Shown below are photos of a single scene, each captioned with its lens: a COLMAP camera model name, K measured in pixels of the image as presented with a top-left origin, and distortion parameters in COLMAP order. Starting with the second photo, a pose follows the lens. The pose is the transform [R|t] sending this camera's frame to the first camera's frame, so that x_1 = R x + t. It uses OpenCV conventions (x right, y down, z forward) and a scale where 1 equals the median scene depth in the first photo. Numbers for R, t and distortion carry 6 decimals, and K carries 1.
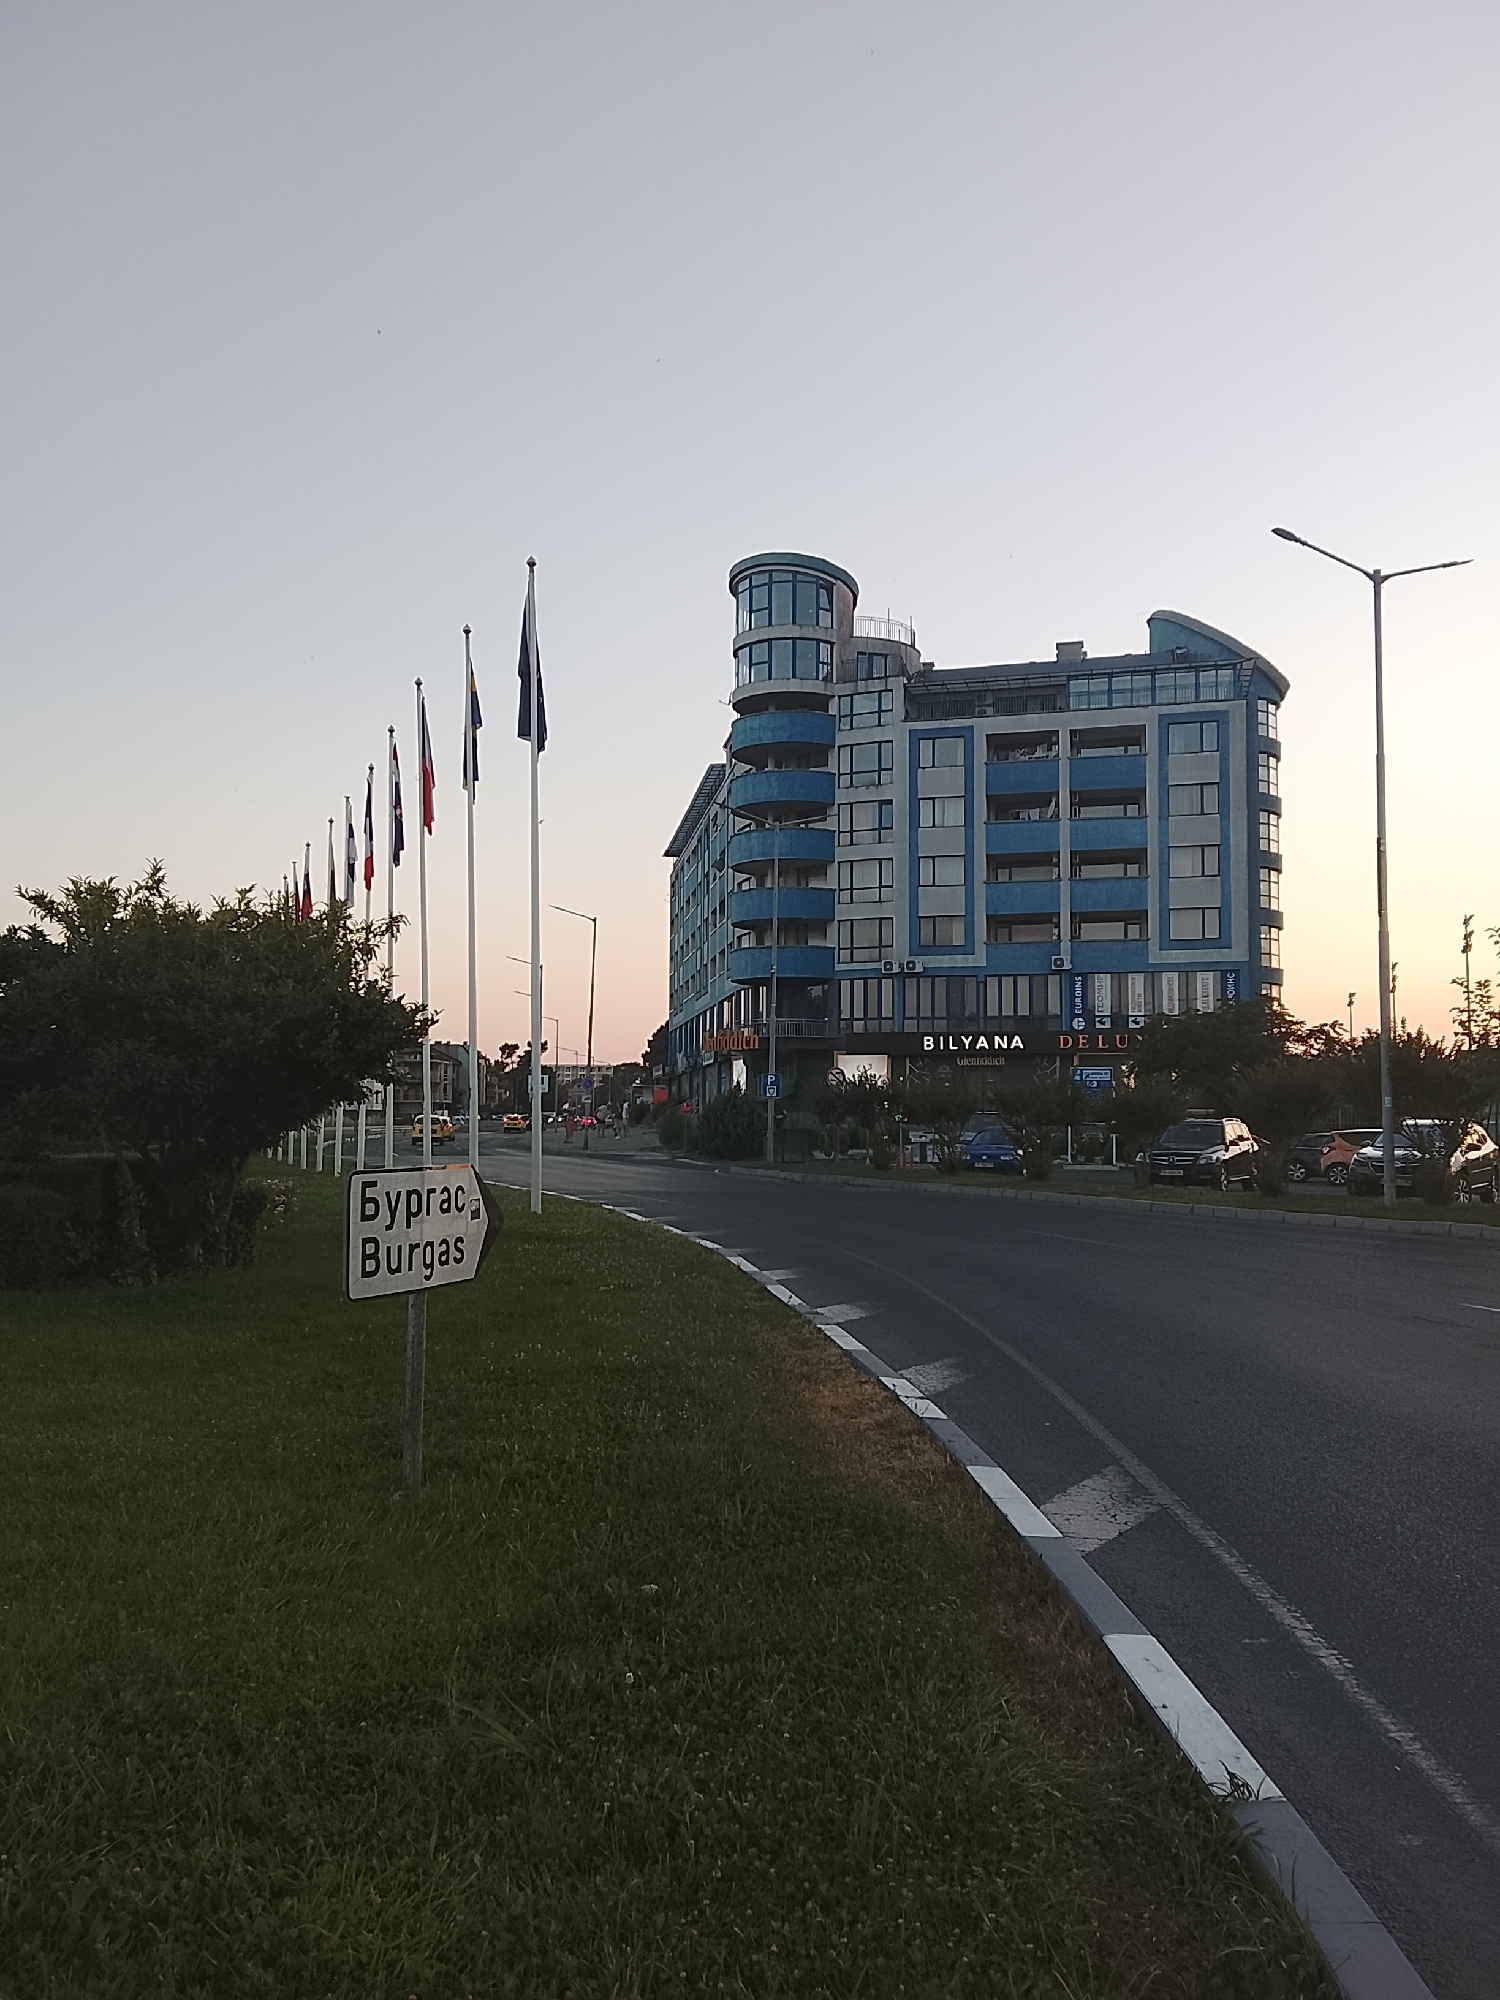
lens RADIAL K [[1560.8, 0, 750.0], [0, 1560.8, 1000.0], [0, 0, 1]] dist [0.064180, -0.005379]
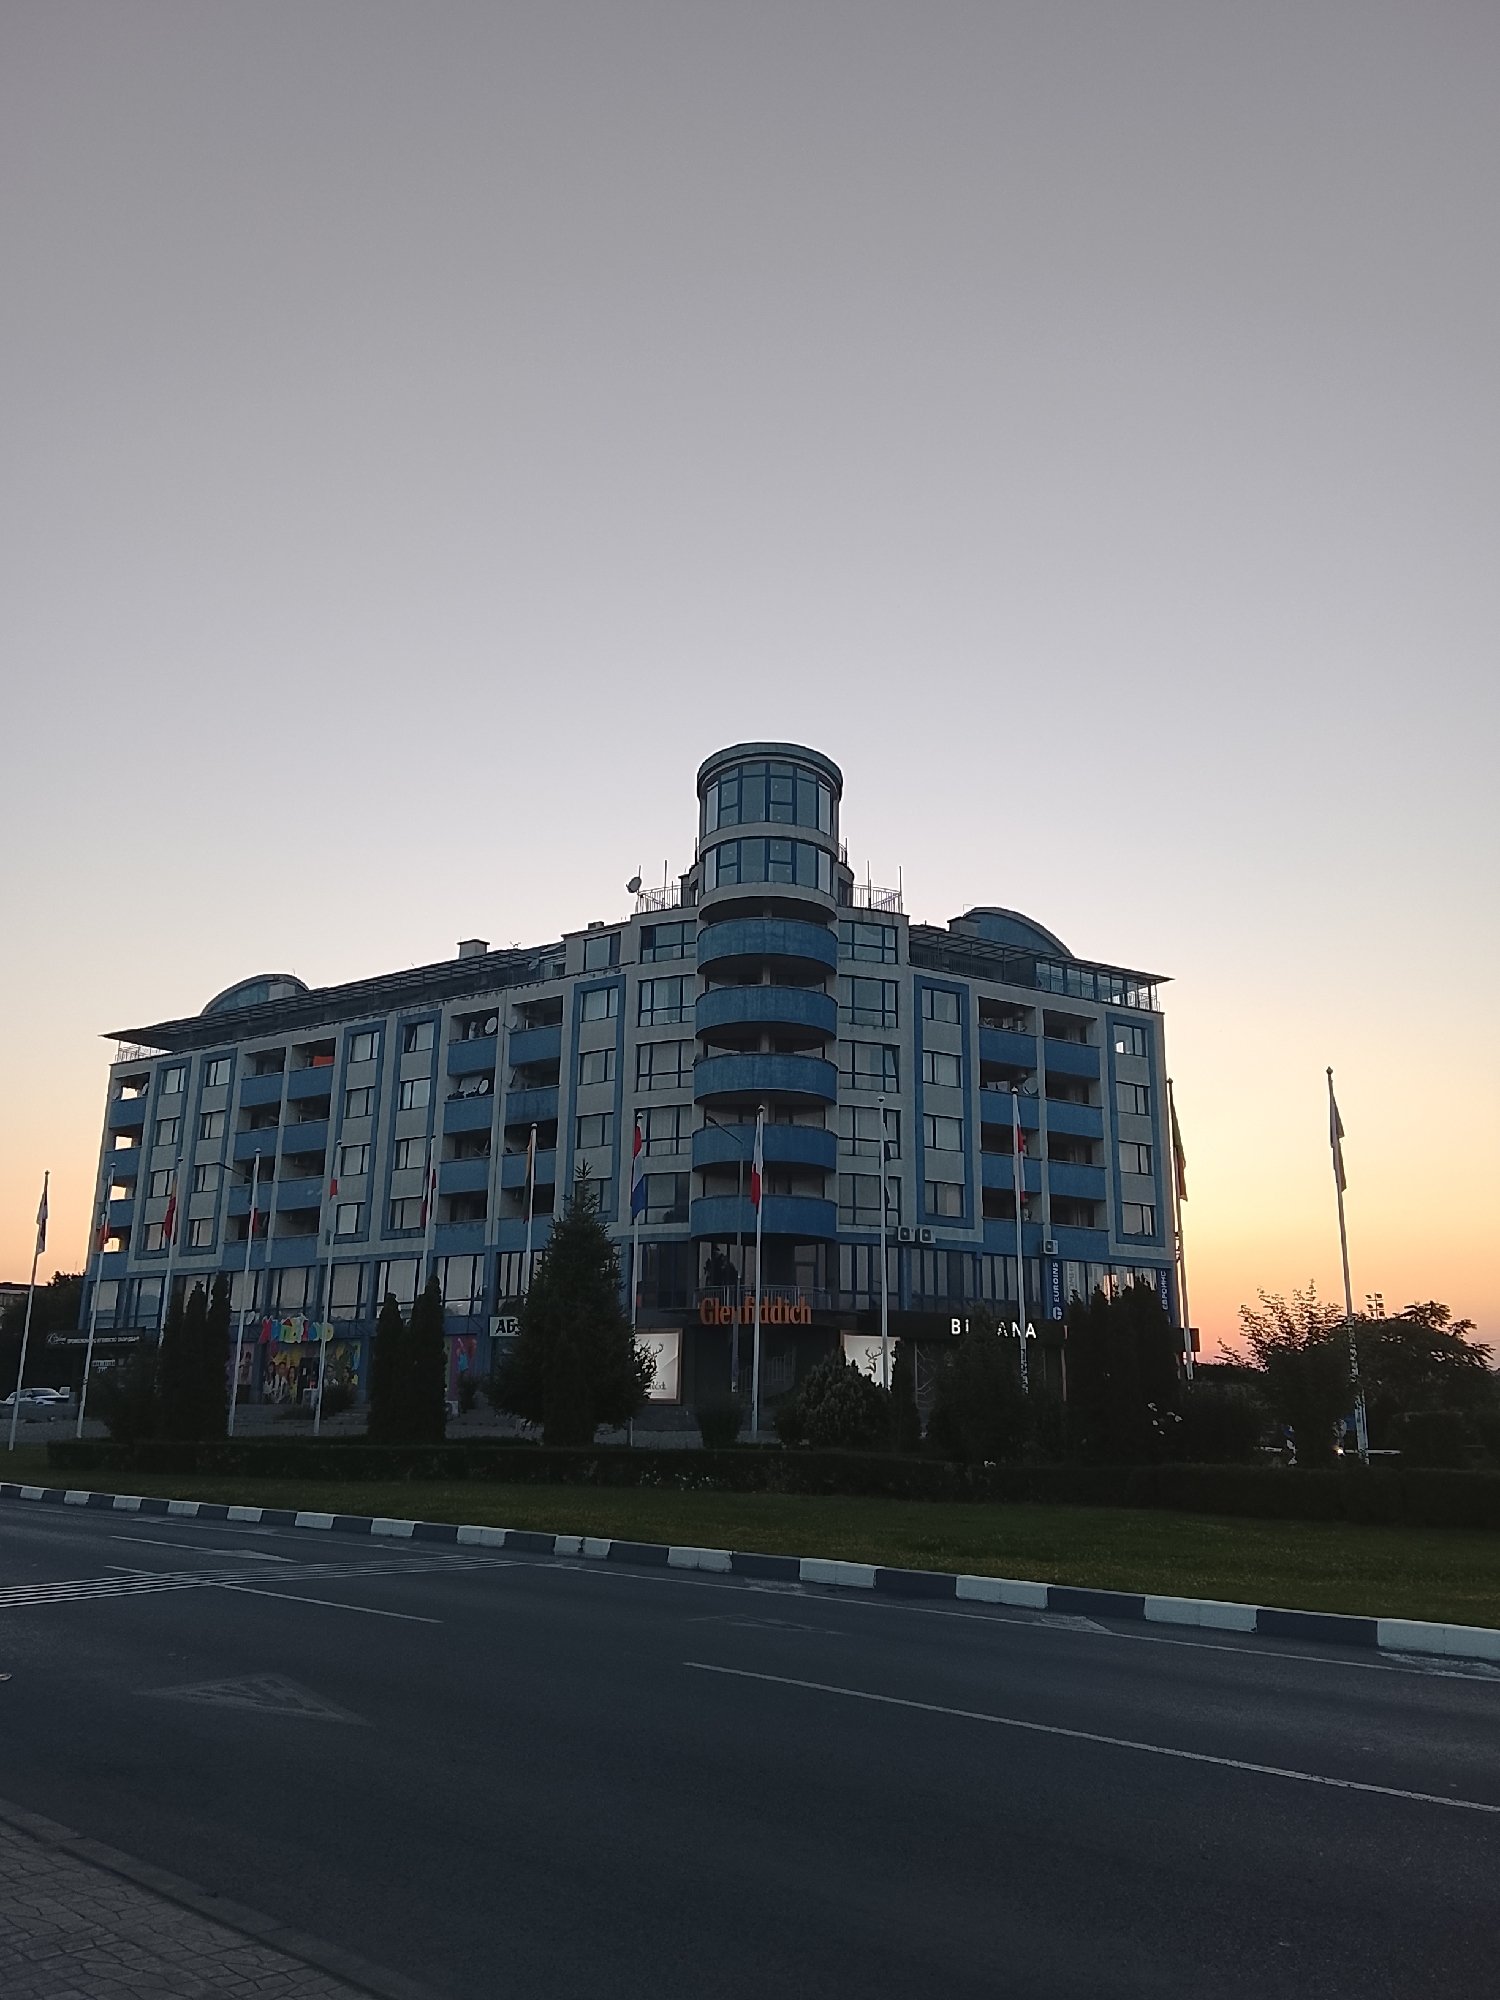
lens RADIAL K [[1560.8, 0, 750.0], [0, 1560.8, 1000.0], [0, 0, 1]] dist [0.064180, -0.005379]
pose [[0.704553, 0.193114, 0.682871, -0.587040], [-0.057388, 0.974615, -0.216408, 0.044856], [-0.707328, 0.113283, 0.697750, 0.433695]]
